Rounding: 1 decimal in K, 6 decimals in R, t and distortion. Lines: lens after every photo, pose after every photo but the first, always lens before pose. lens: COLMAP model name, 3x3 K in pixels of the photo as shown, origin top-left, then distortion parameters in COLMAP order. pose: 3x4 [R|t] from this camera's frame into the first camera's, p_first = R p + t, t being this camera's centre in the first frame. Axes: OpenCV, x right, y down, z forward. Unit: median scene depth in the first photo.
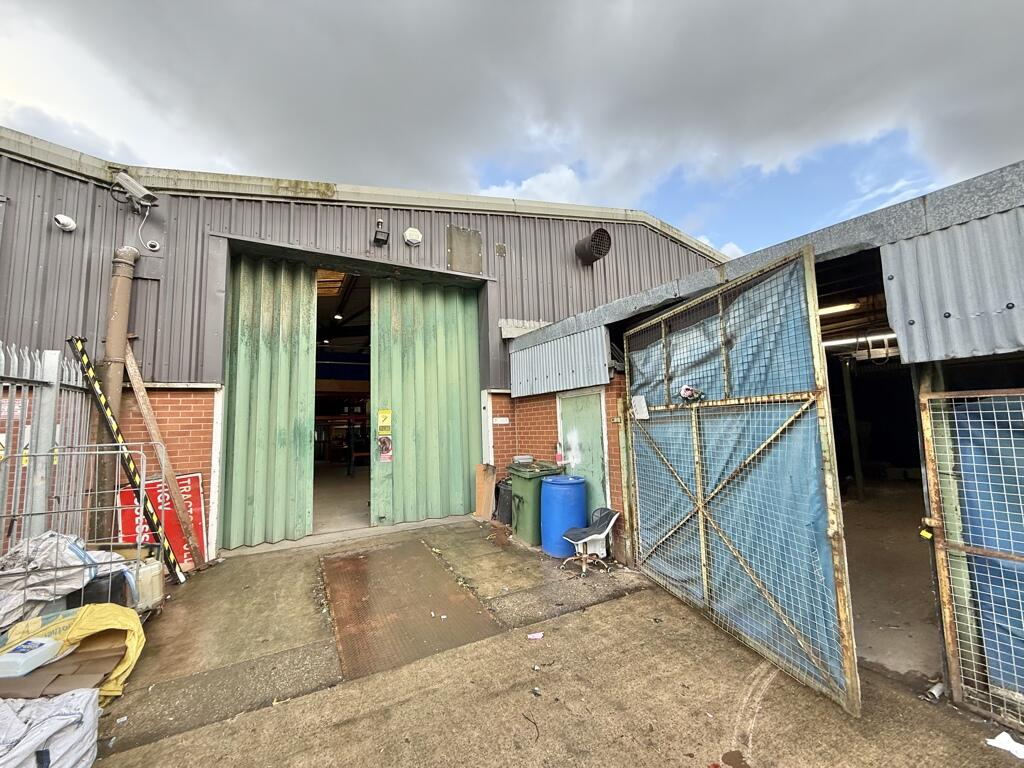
lens RADIAL K [[410.0, 0, 512.0], [0, 410.0, 381.2], [0, 0, 1]] dist [-0.000194, 0.000058]
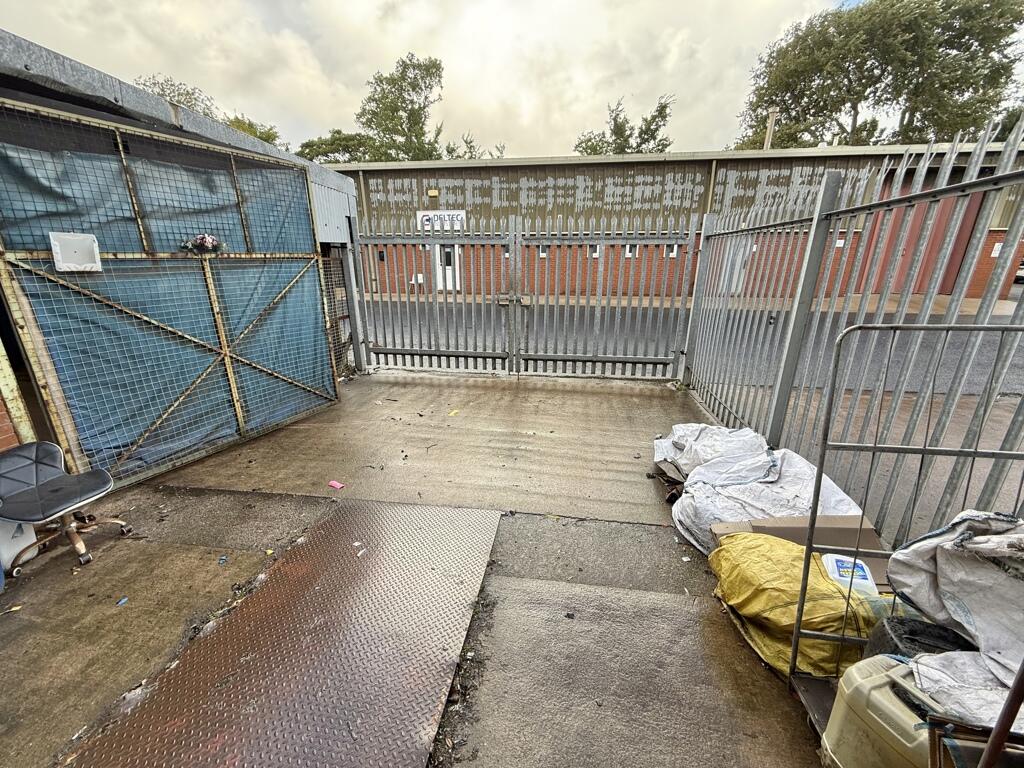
lens RADIAL K [[410.0, 0, 510.7], [0, 410.0, 389.8], [0, 0, 1]] dist [-0.000194, 0.000058]
pose [[-0.803759, -0.150894, 0.575502, -0.847291], [-0.034254, 0.977435, 0.208439, 0.156274], [-0.593968, 0.147821, -0.790791, 1.512709]]
